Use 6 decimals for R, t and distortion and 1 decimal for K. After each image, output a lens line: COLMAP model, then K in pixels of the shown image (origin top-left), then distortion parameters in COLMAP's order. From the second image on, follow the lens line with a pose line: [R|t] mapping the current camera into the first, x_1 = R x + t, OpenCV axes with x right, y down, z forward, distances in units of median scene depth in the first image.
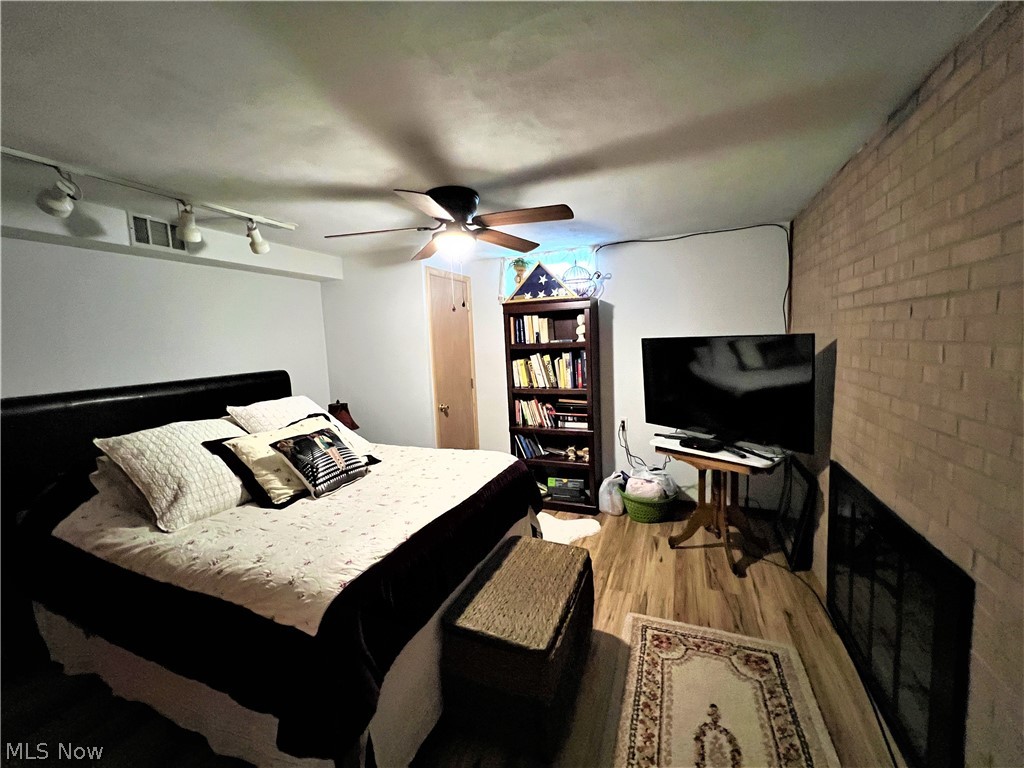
lens RADIAL K [[410.0, 0, 511.9], [0, 410.0, 382.8], [0, 0, 1]] dist [0.000572, -0.000314]
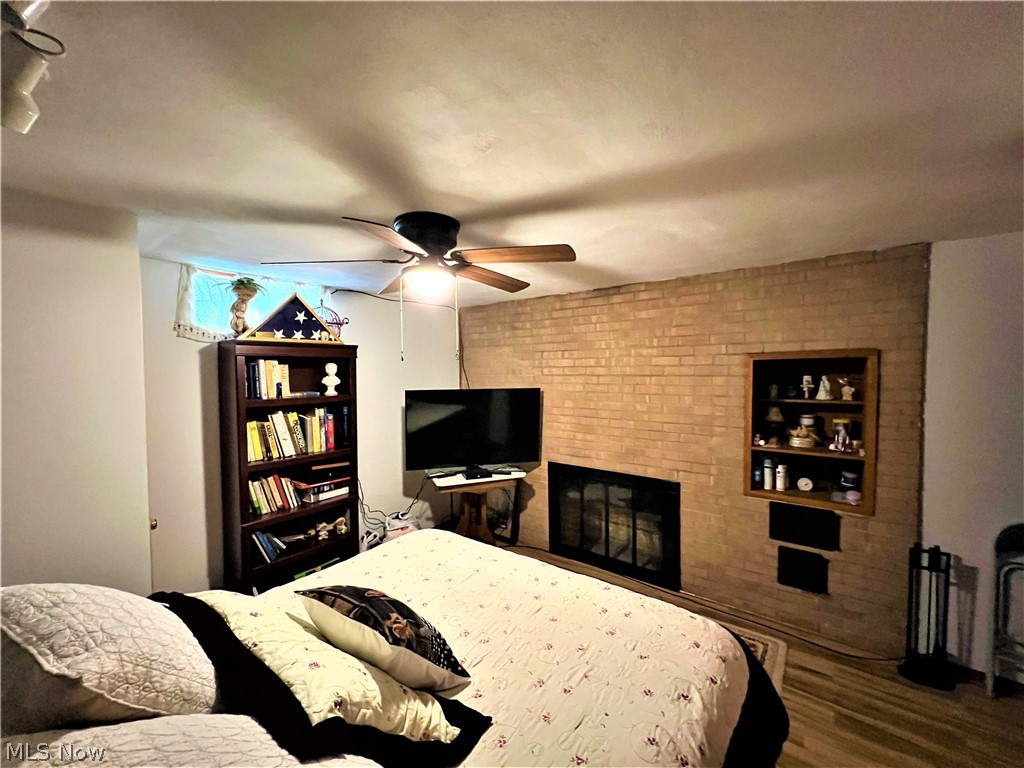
lens RADIAL K [[410.0, 0, 513.7], [0, 410.0, 383.8], [0, 0, 1]] dist [0.000572, -0.000314]
pose [[0.257929, 0.002732, 0.966160, -0.553629], [0.096571, 0.994915, -0.028594, -0.060324], [-0.961325, 0.100678, 0.256354, 0.404209]]
